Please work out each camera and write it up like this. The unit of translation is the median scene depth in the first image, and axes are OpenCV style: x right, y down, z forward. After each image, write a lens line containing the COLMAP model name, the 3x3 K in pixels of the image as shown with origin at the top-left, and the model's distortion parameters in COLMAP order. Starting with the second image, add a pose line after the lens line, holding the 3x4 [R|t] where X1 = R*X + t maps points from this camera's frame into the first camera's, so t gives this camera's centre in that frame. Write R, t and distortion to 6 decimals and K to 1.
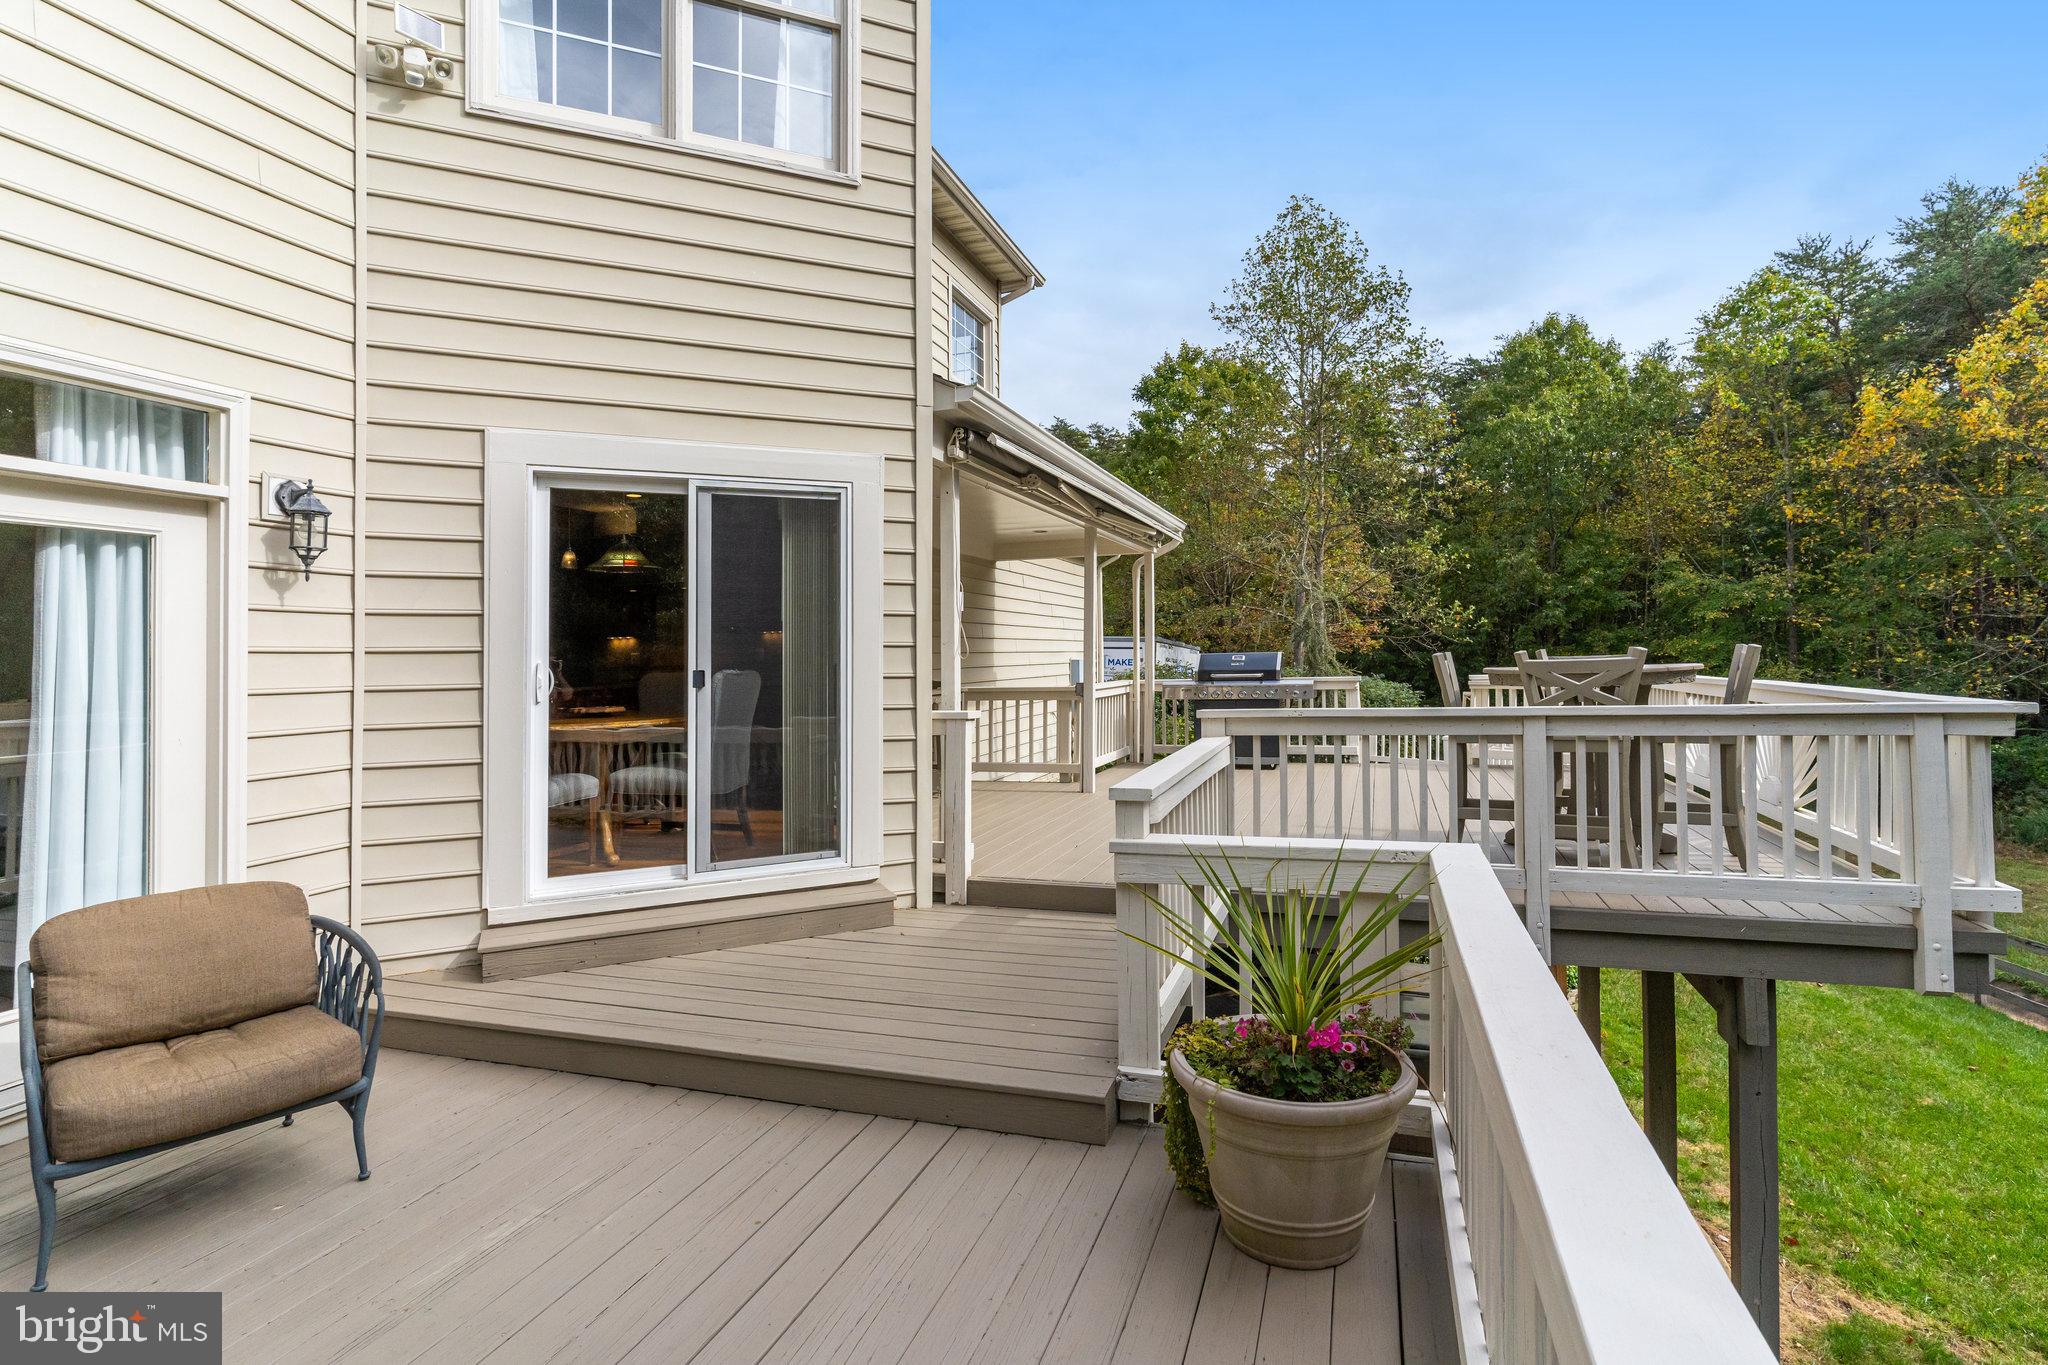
lens RADIAL K [[986.6, 0, 1026.6], [0, 986.6, 648.2], [0, 0, 1]] dist [-0.001353, -0.000525]
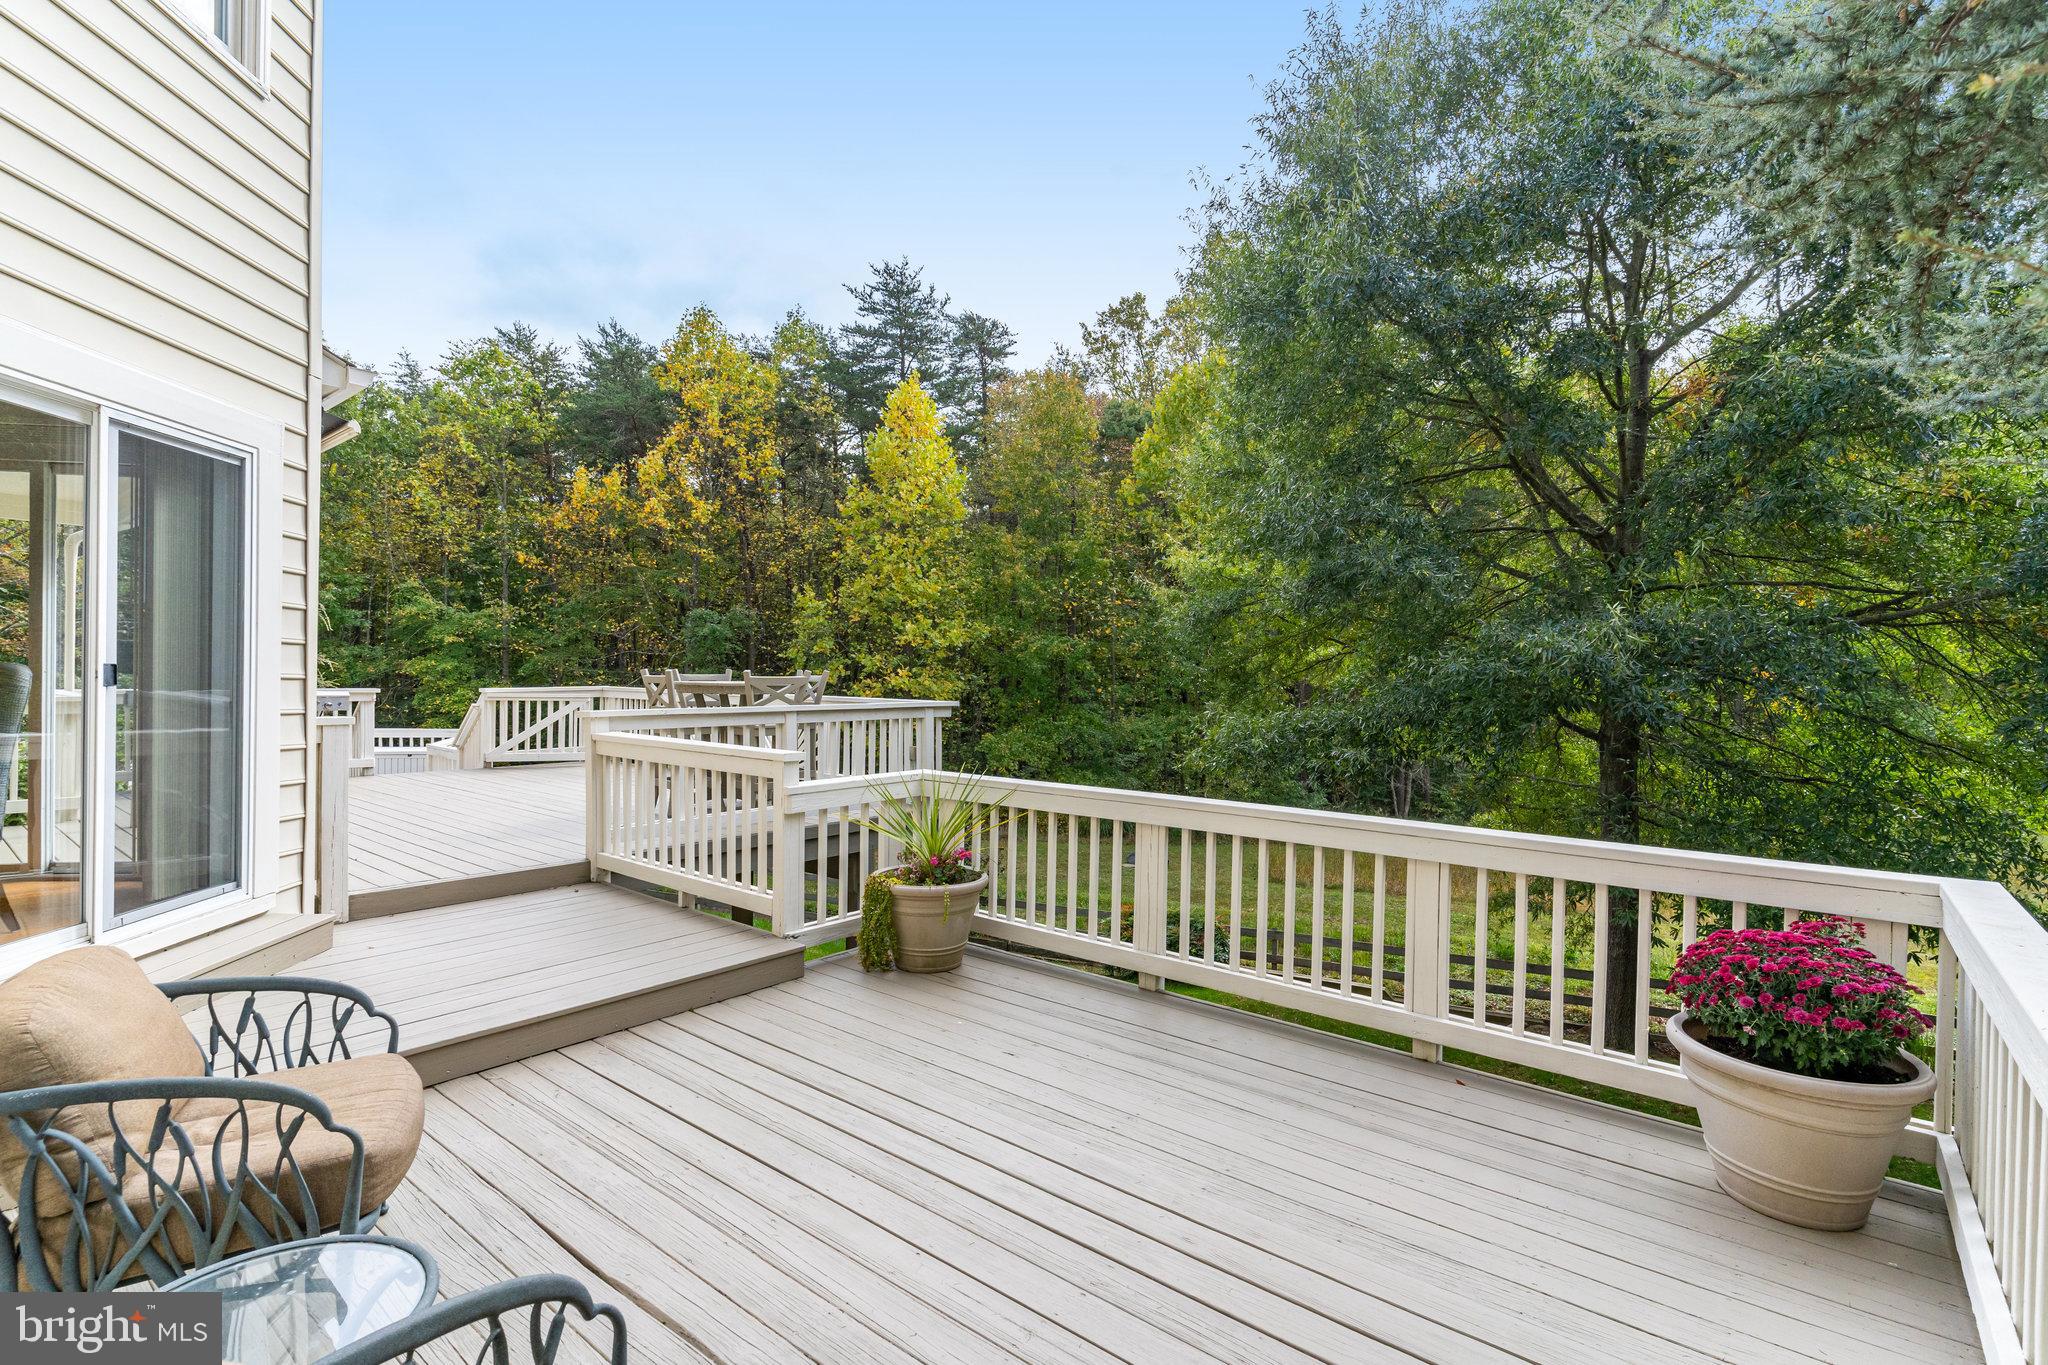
lens RADIAL K [[961.4, 0, 1031.1], [0, 961.4, 706.0], [0, 0, 1]] dist [-0.000855, -0.000326]
pose [[0.342503, -0.005325, 0.939502, -0.110884], [-0.031714, 0.999349, 0.017226, 0.002772], [-0.938981, -0.035695, 0.342111, 0.012640]]
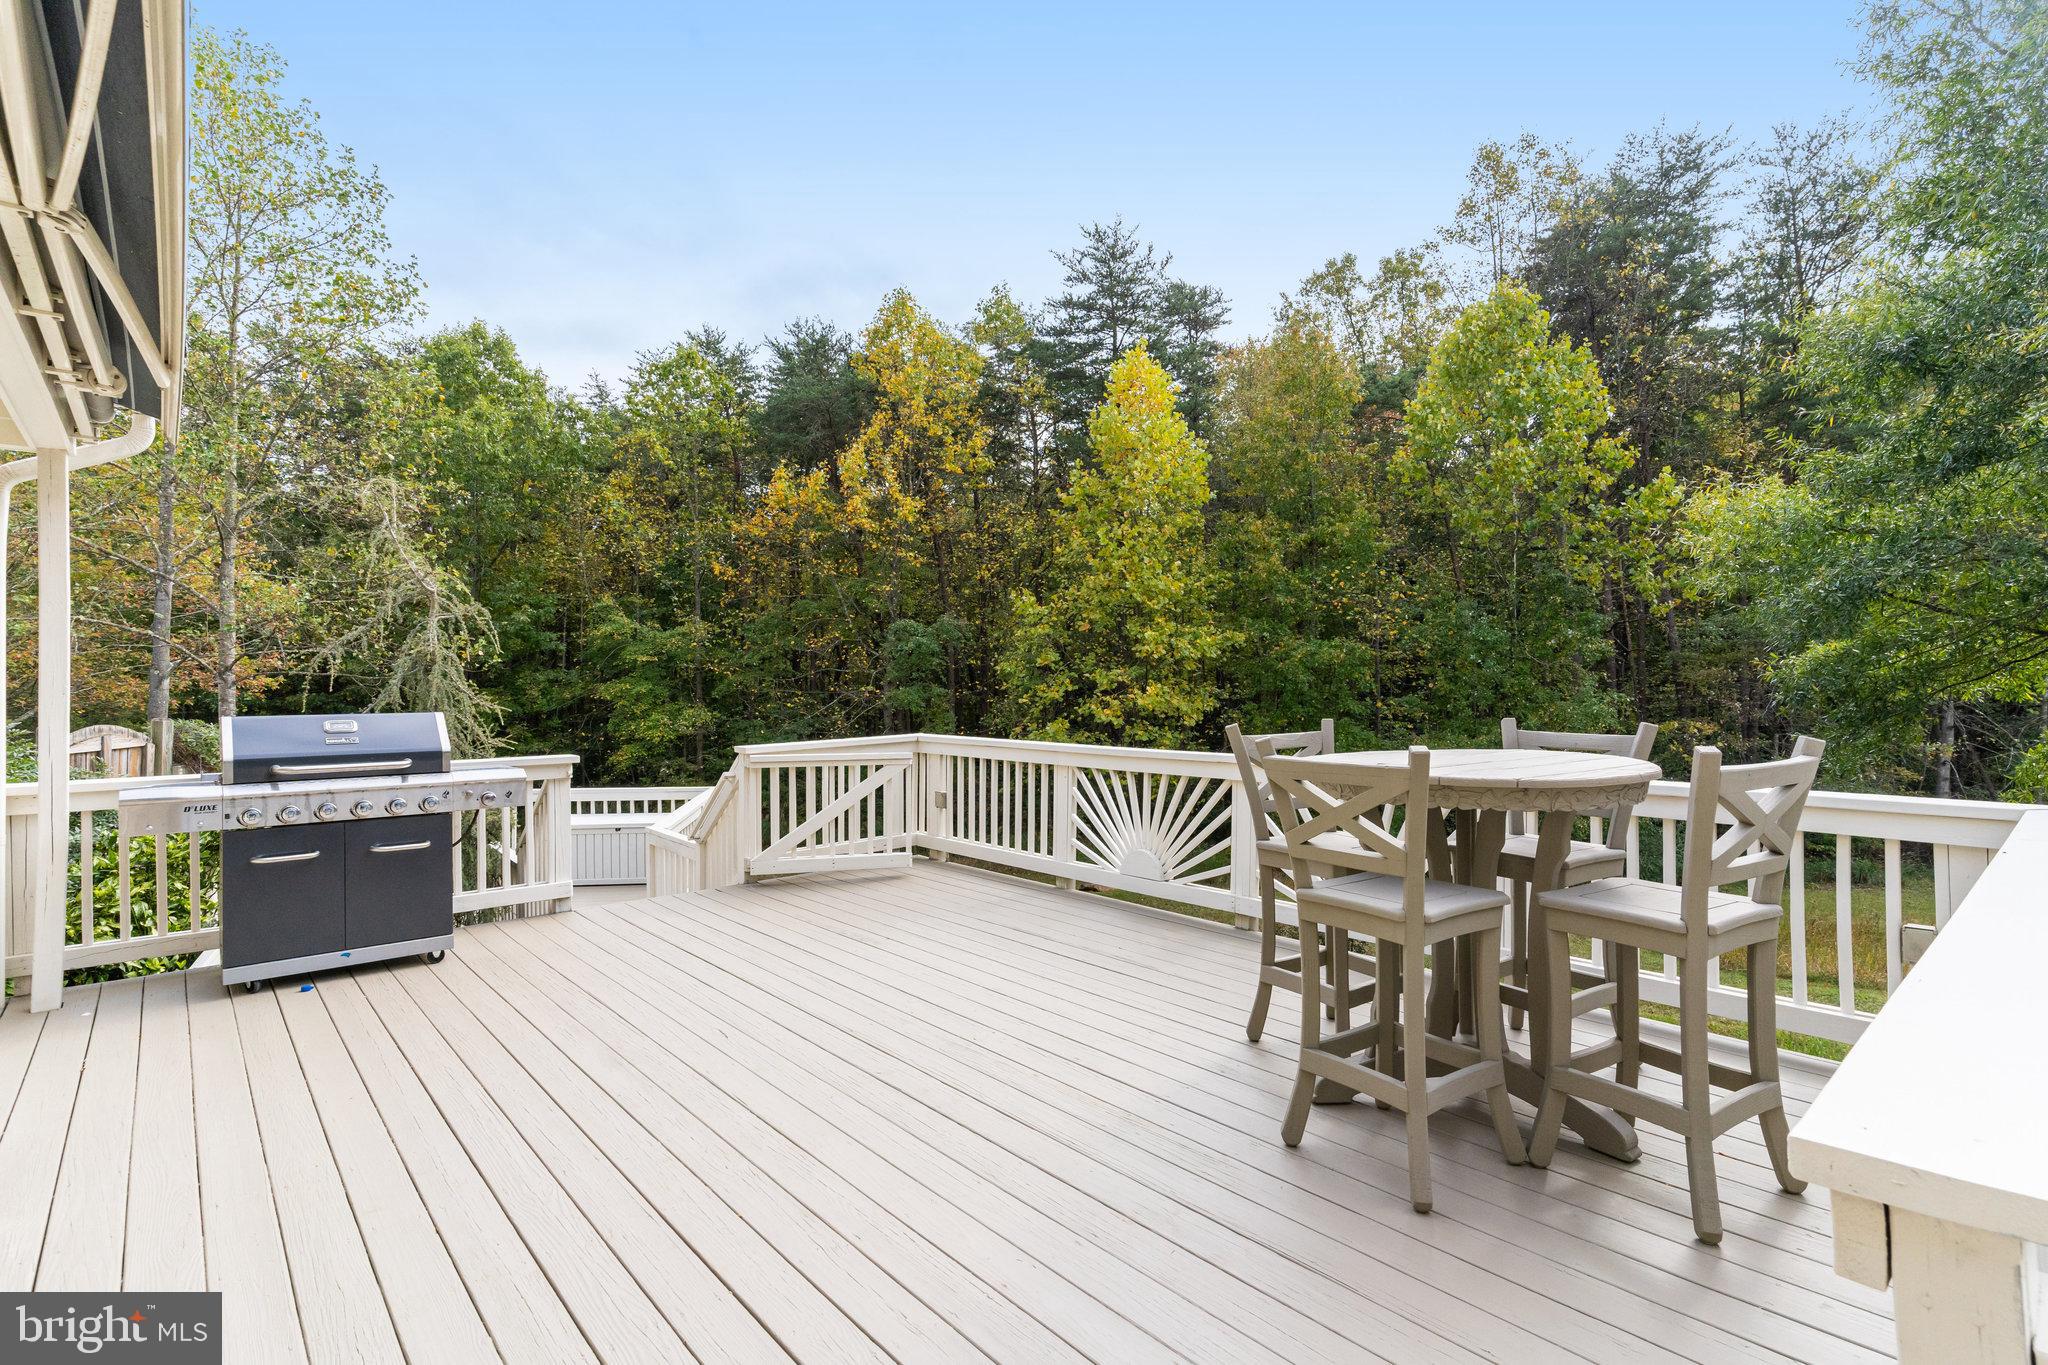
lens RADIAL K [[987.1, 0, 1024.0], [0, 987.1, 682.5], [0, 0, 1]] dist [0.001367, 0.000367]
pose [[0.489983, 0.018140, 0.871543, -0.009646], [-0.014302, 0.999816, -0.012769, -0.003118], [-0.871615, -0.006208, 0.490152, 0.166999]]
